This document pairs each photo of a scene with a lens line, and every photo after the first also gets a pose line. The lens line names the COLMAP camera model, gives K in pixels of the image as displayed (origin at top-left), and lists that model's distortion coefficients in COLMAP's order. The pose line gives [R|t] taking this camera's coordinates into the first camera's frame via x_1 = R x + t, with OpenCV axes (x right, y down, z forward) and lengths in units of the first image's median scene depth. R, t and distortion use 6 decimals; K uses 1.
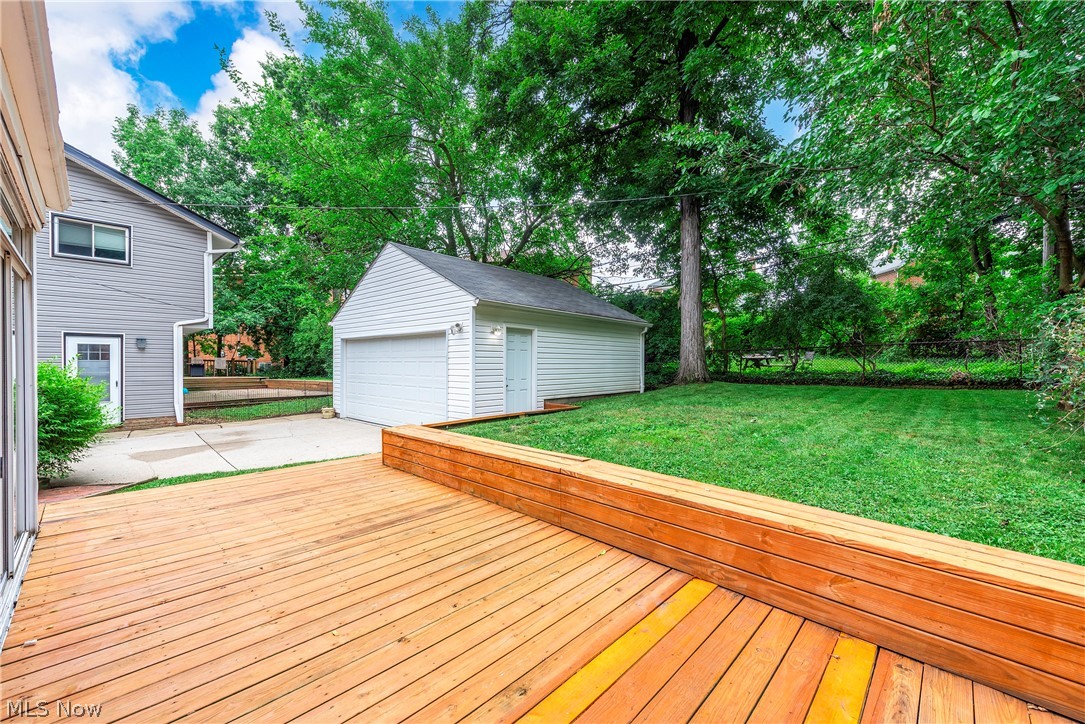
lens RADIAL K [[424.1, 0, 541.0], [0, 424.1, 362.5], [0, 0, 1]] dist [0.003124, -0.000625]
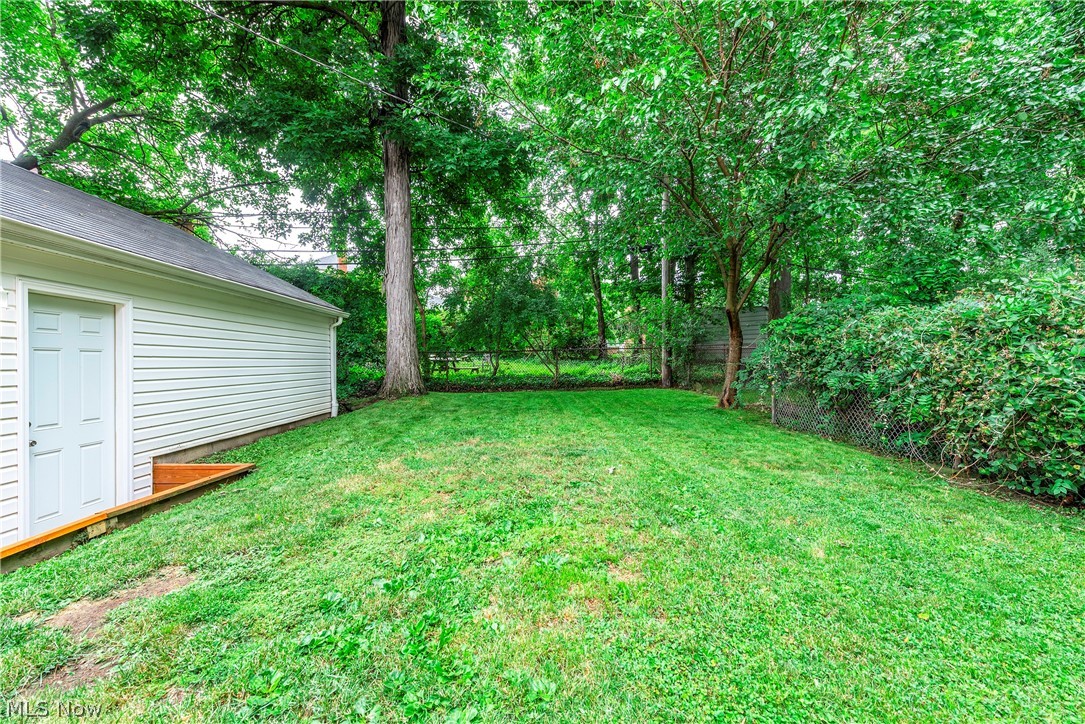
lens RADIAL K [[442.2, 0, 542.7], [0, 442.2, 365.6], [0, 0, 1]] dist [0.001462, -0.000651]
pose [[0.699020, -0.007868, 0.715059, -0.023673], [0.000982, 0.999949, 0.010043, -0.010307], [-0.715102, -0.006318, 0.698992, 0.214458]]
